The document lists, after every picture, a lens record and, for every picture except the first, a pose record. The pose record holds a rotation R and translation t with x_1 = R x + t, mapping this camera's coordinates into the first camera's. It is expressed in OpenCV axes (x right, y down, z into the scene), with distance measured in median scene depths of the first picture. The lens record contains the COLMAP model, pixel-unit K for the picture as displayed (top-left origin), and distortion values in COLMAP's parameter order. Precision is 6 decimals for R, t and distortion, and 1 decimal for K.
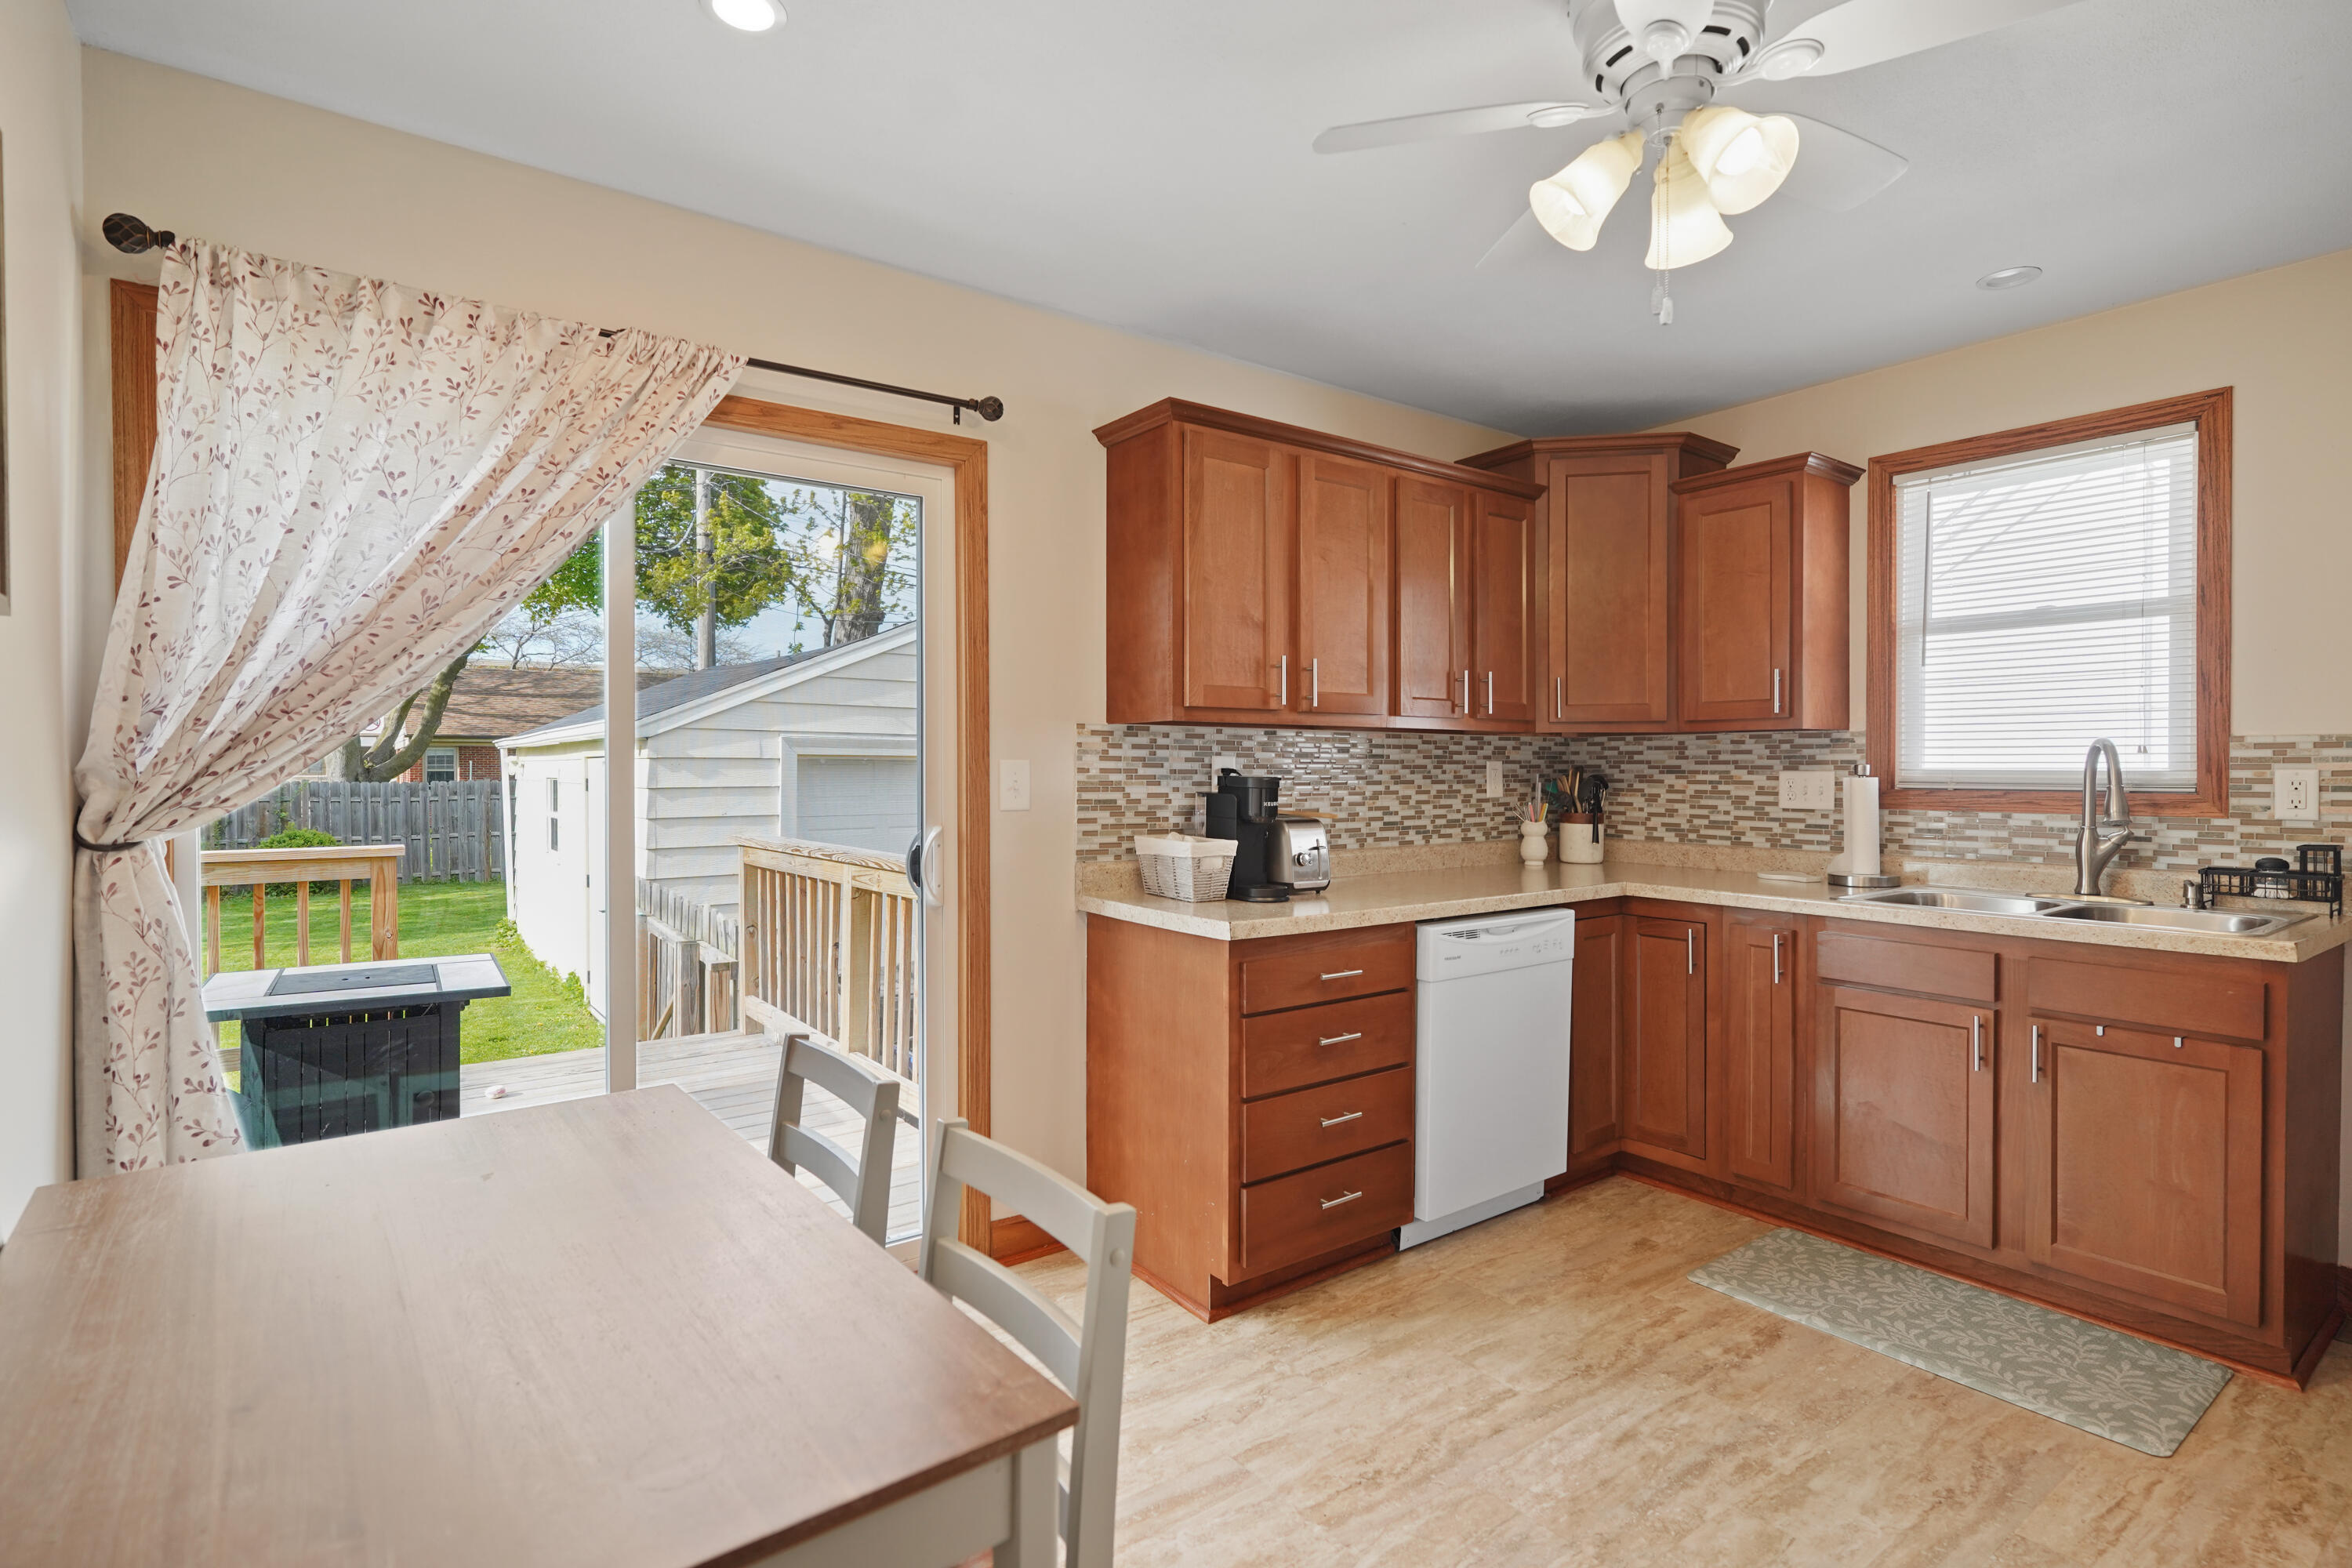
lens RADIAL K [[1140.3, 0, 1147.9], [0, 1140.3, 764.6], [0, 0, 1]] dist [-0.000544, -0.002647]
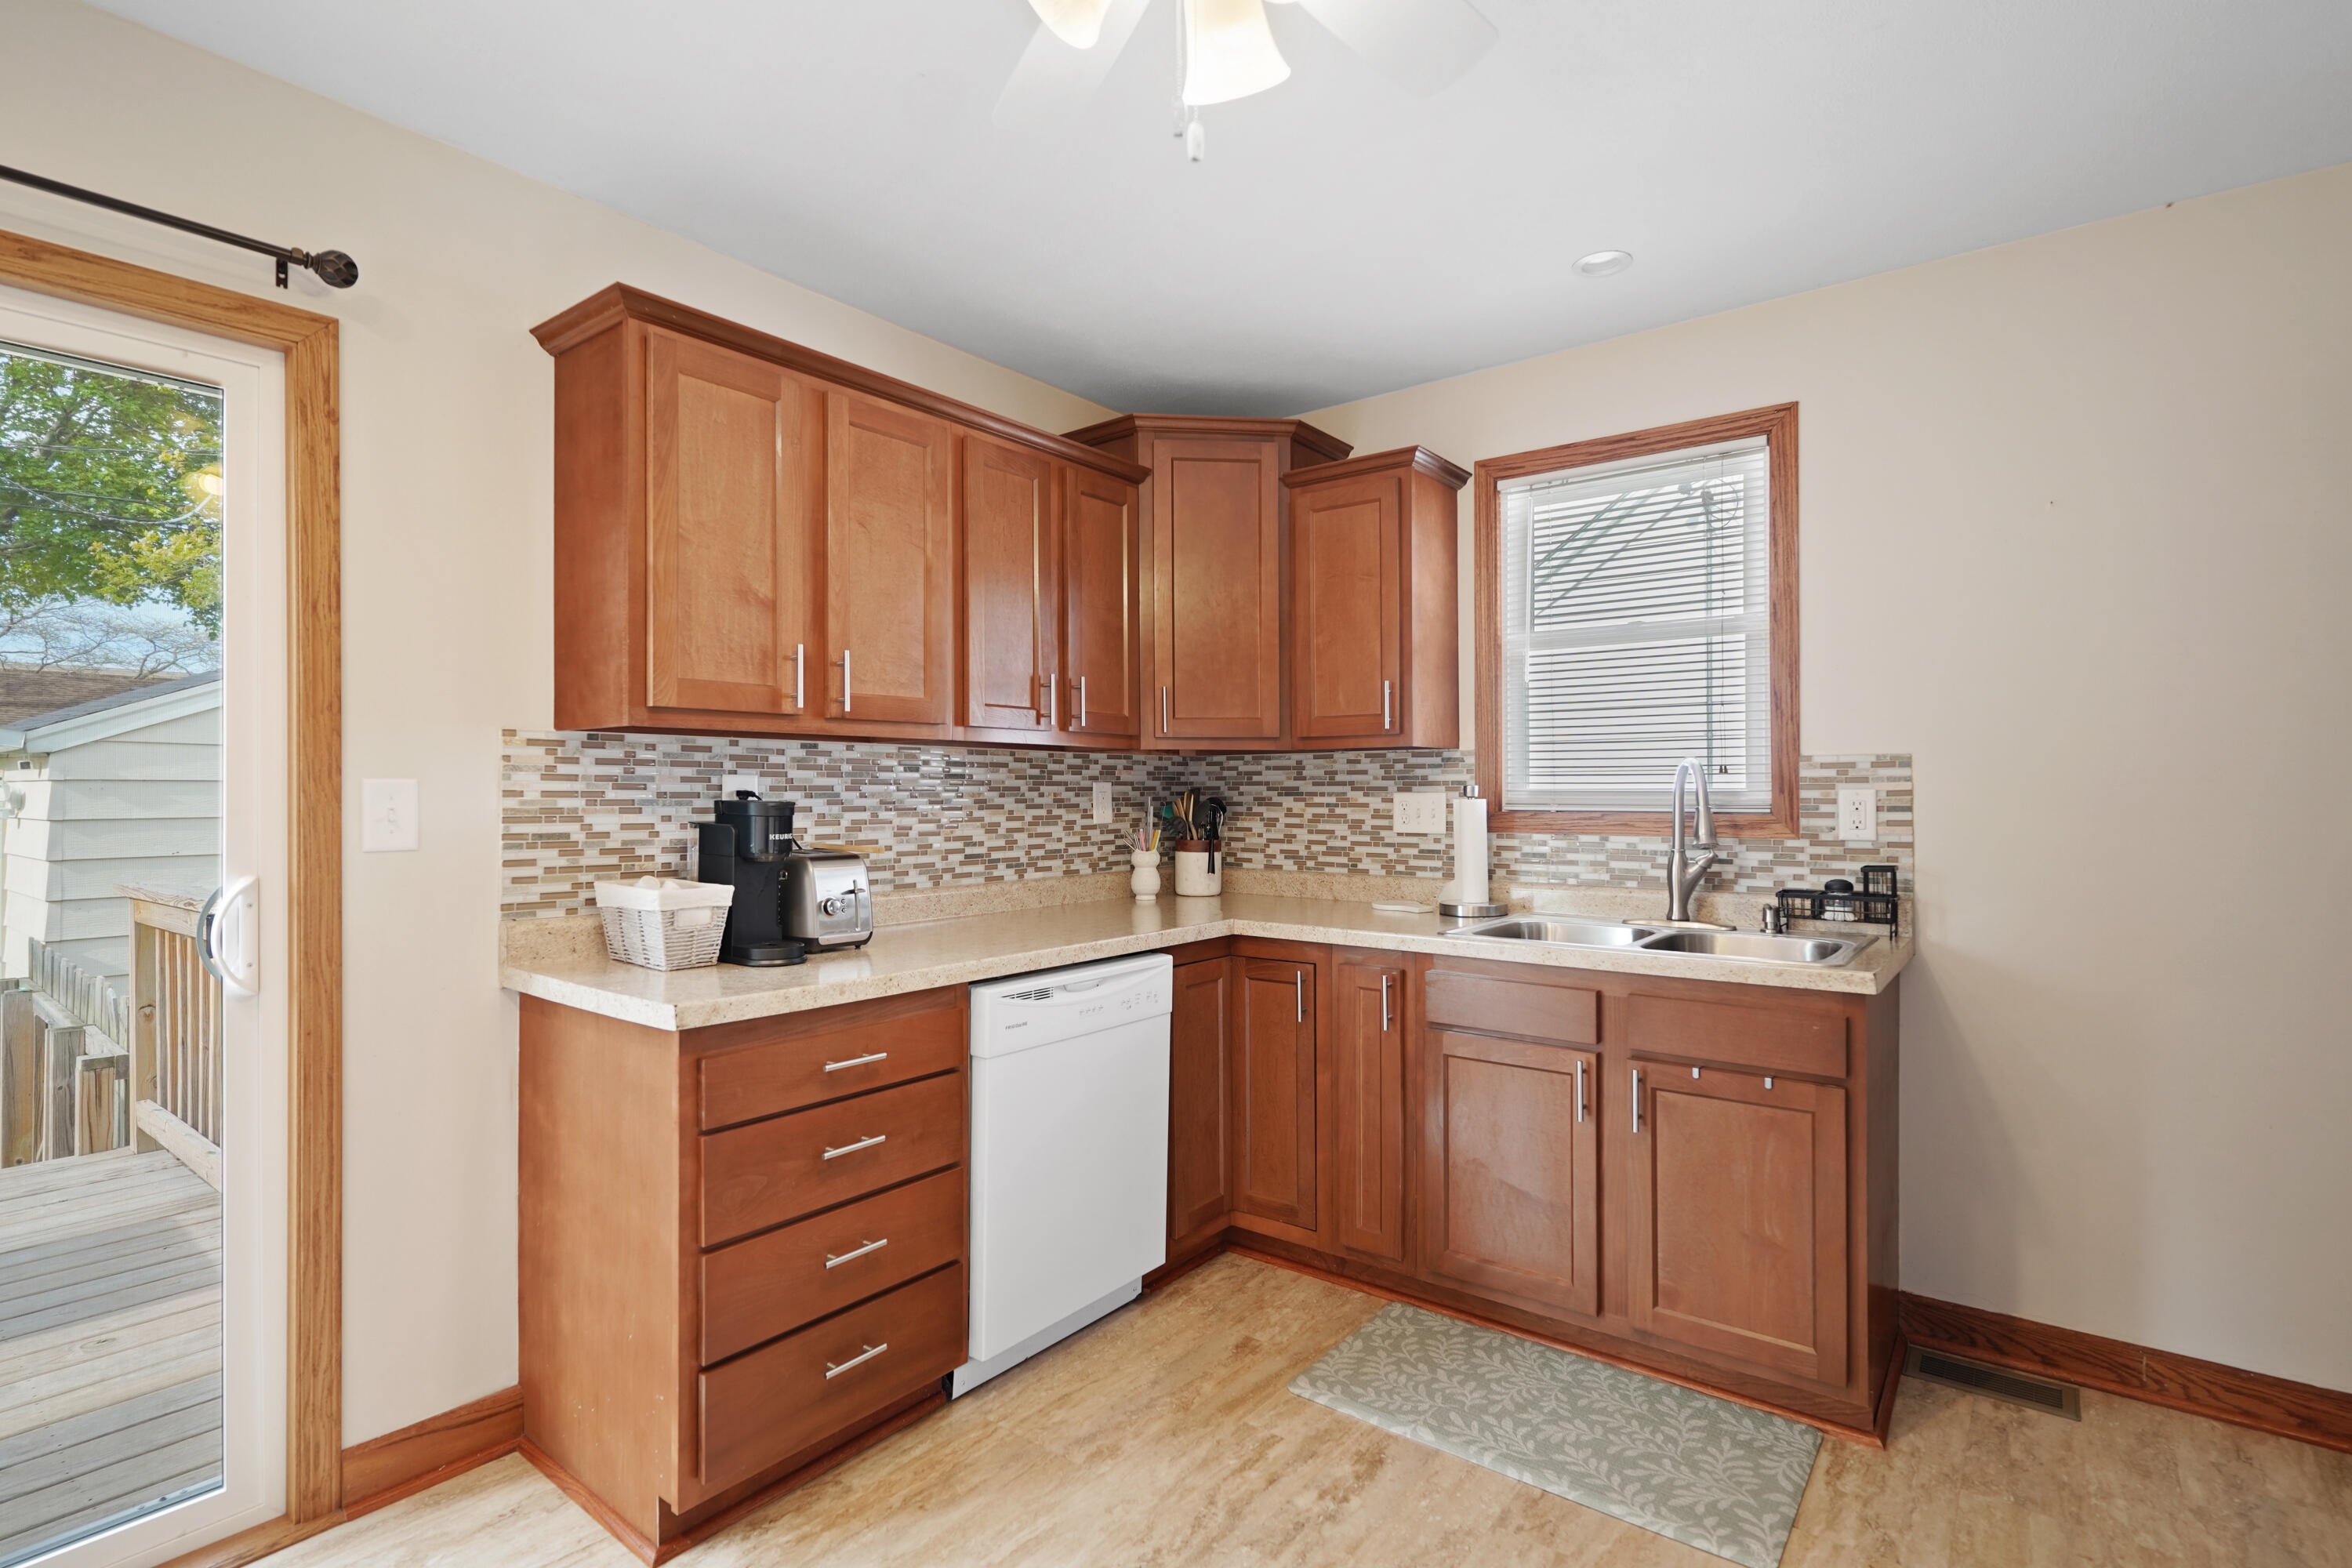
lens RADIAL K [[1140.3, 0, 1147.9], [0, 1140.3, 764.6], [0, 0, 1]] dist [-0.000544, -0.002647]
pose [[0.963780, 0.004178, 0.266664, 0.137009], [0.001472, 0.999779, -0.020986, 0.002392], [-0.266693, 0.020619, 0.963561, 0.189574]]
